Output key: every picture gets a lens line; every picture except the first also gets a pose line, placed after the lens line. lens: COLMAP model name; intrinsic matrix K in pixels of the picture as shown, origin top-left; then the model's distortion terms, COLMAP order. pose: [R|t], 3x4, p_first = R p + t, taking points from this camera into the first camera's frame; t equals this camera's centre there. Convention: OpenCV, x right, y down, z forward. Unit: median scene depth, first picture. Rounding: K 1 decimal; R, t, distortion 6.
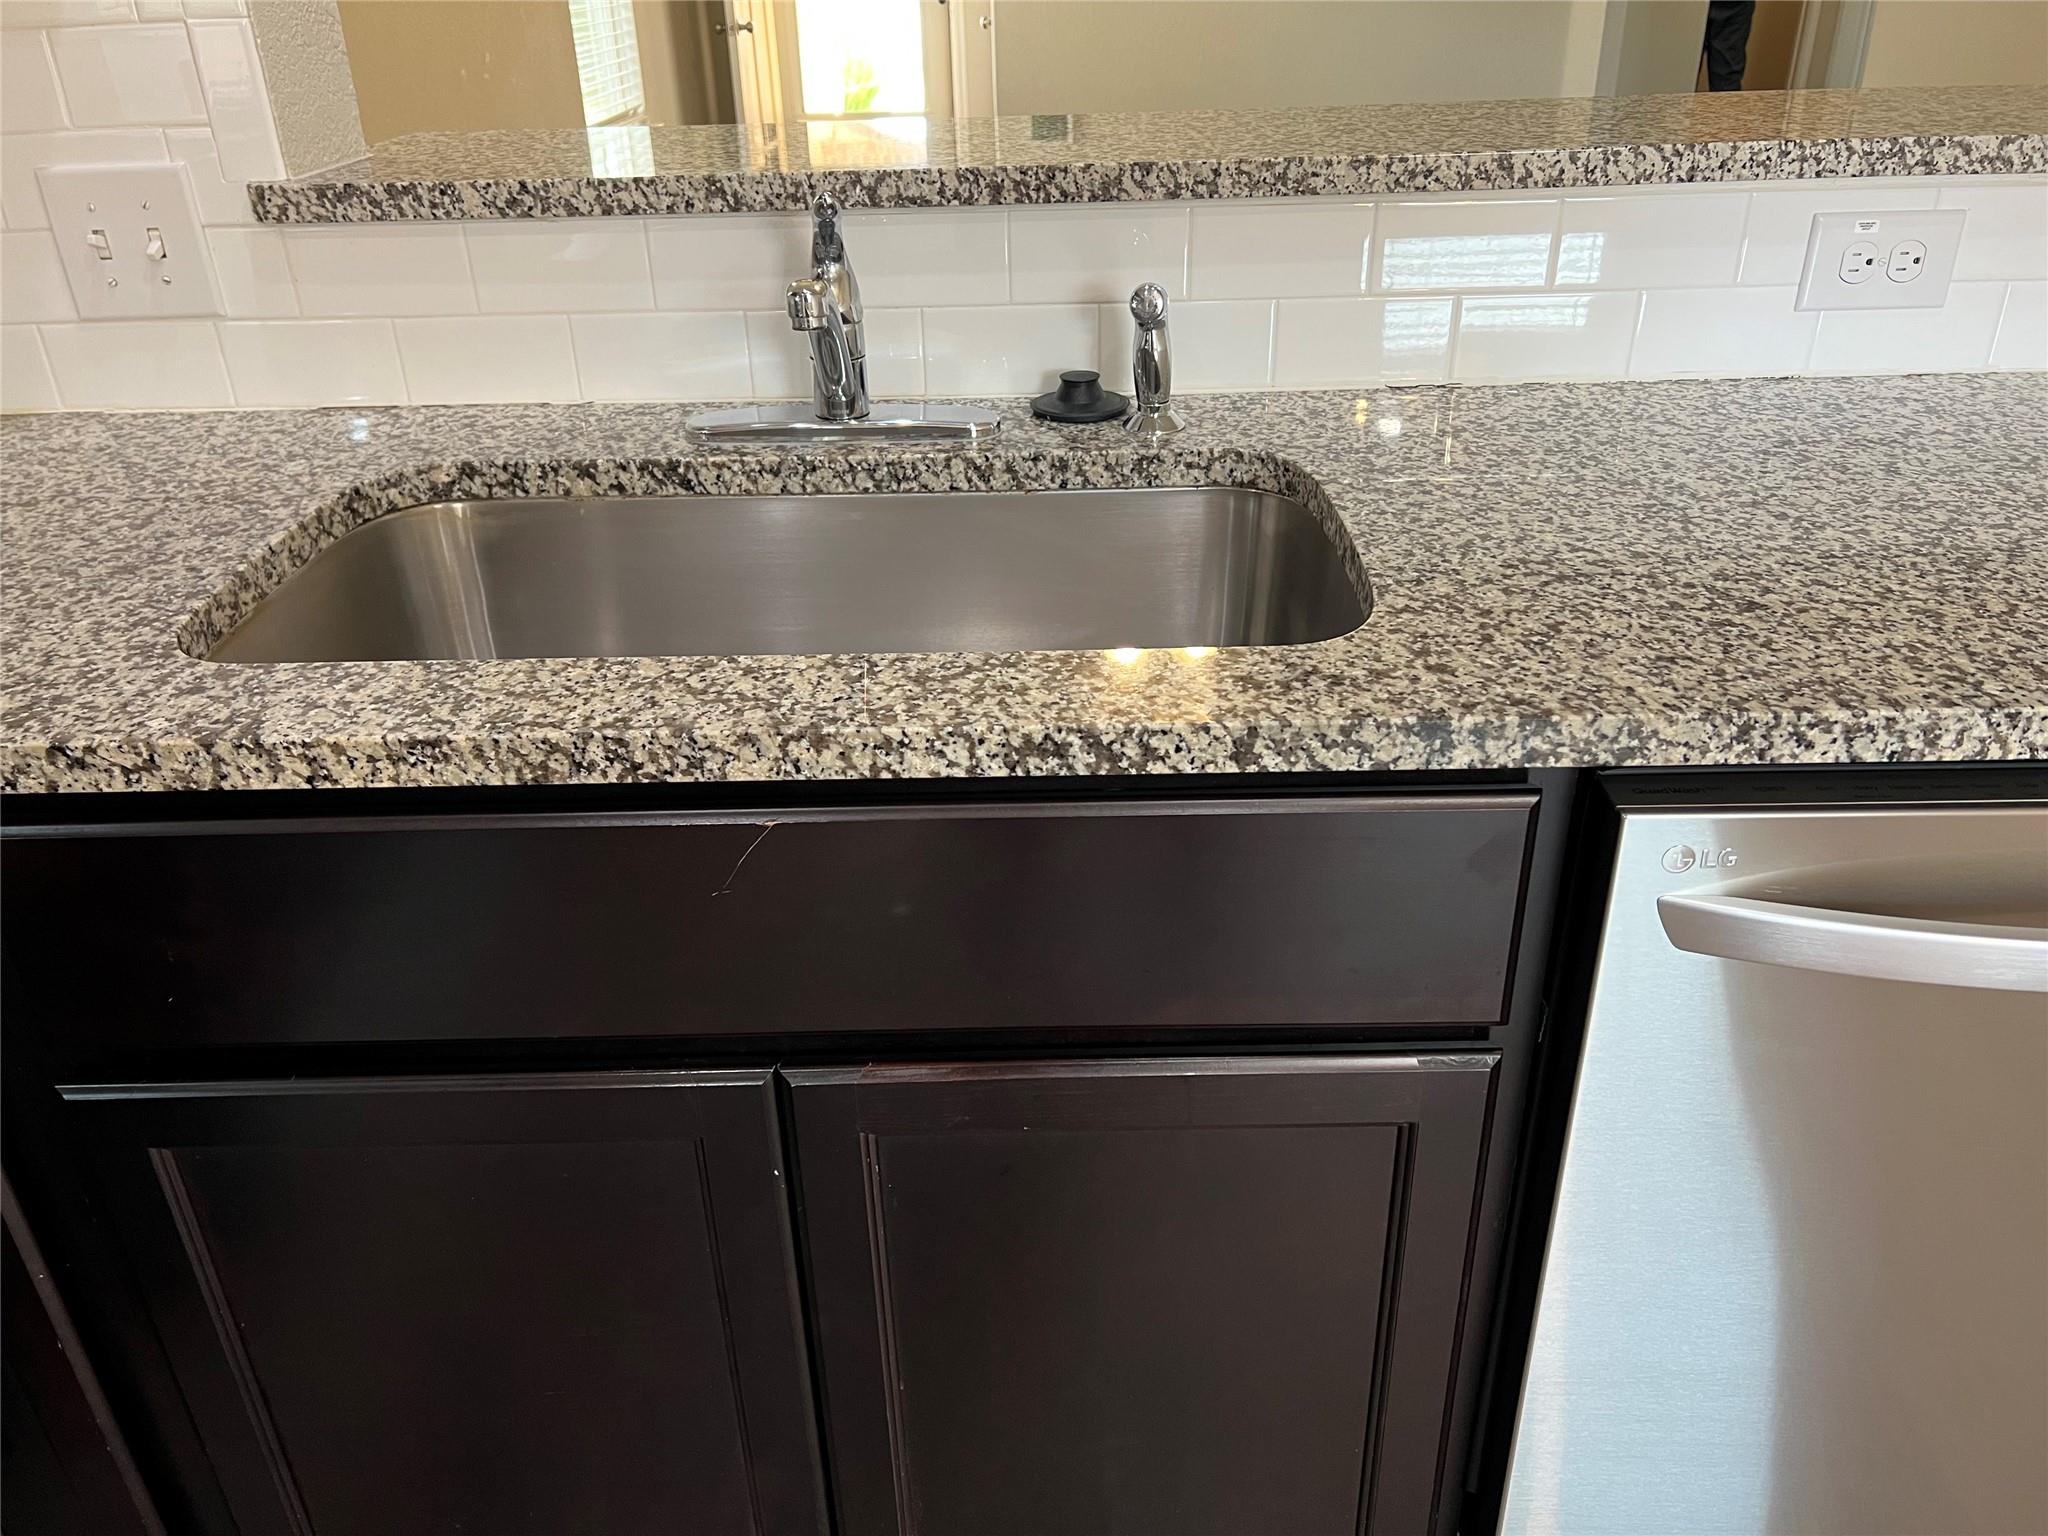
lens RADIAL K [[1534.0, 0, 1024.0], [0, 1534.0, 768.0], [0, 0, 1]] dist [0.097797, -0.150198]
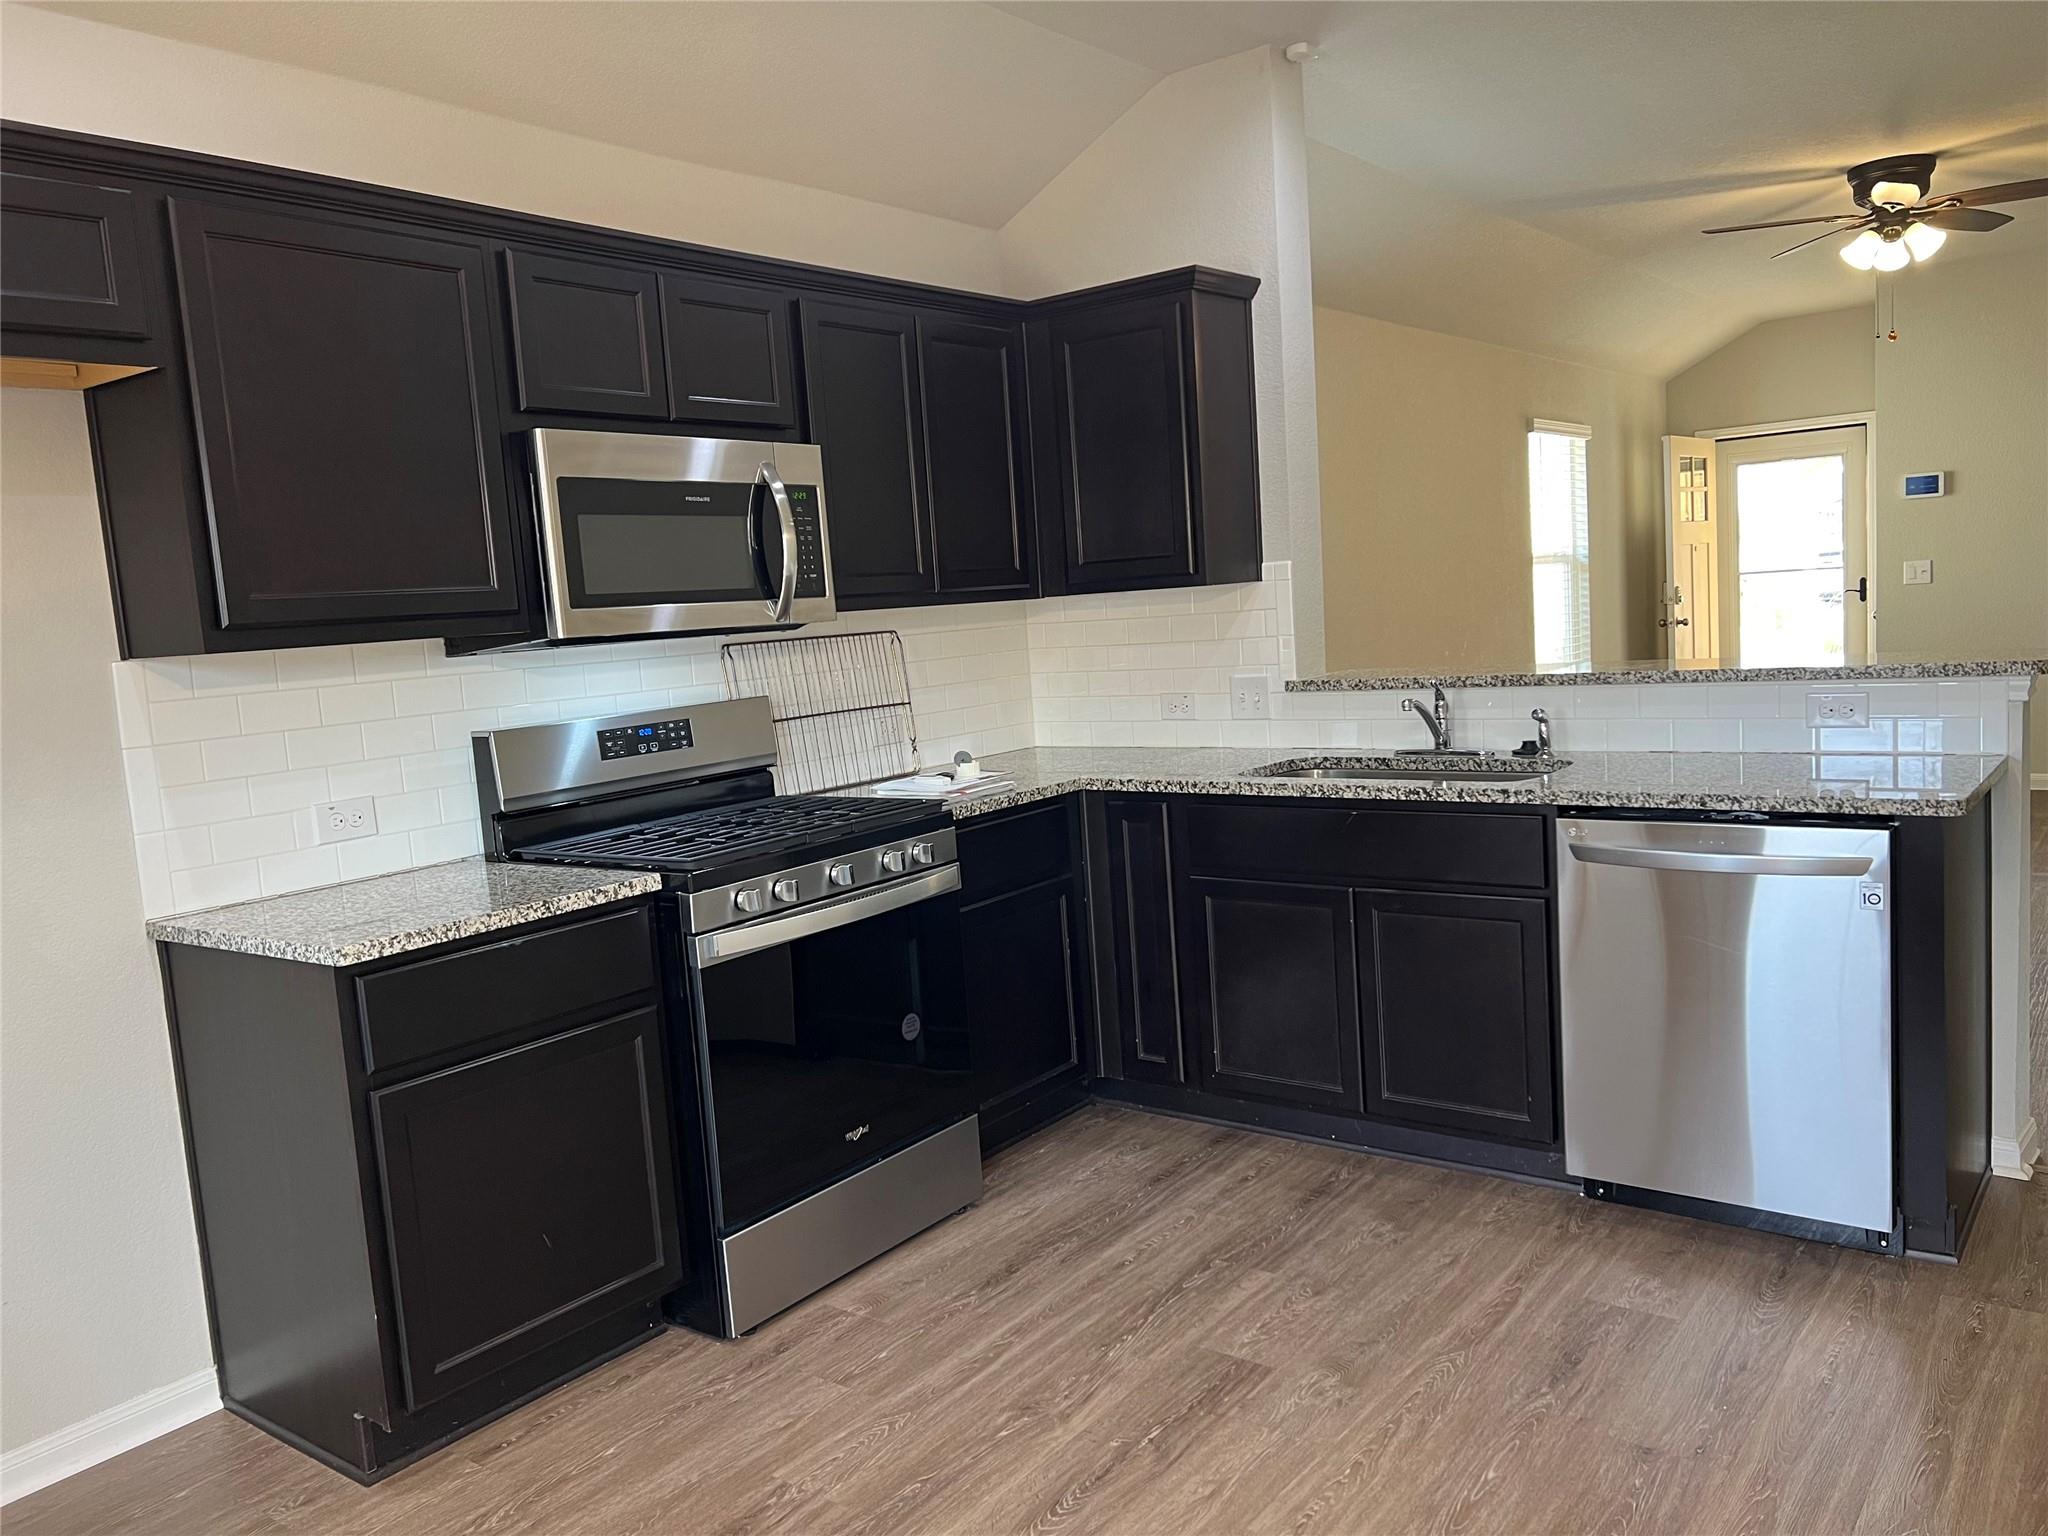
lens RADIAL K [[1534.0, 0, 1024.0], [0, 1534.0, 768.0], [0, 0, 1]] dist [0.097797, -0.150198]
pose [[0.793024, 0.039405, -0.607915, 1.099743], [-0.244114, 0.934838, -0.257851, 0.809188], [0.558141, 0.352882, 0.750968, -1.771932]]
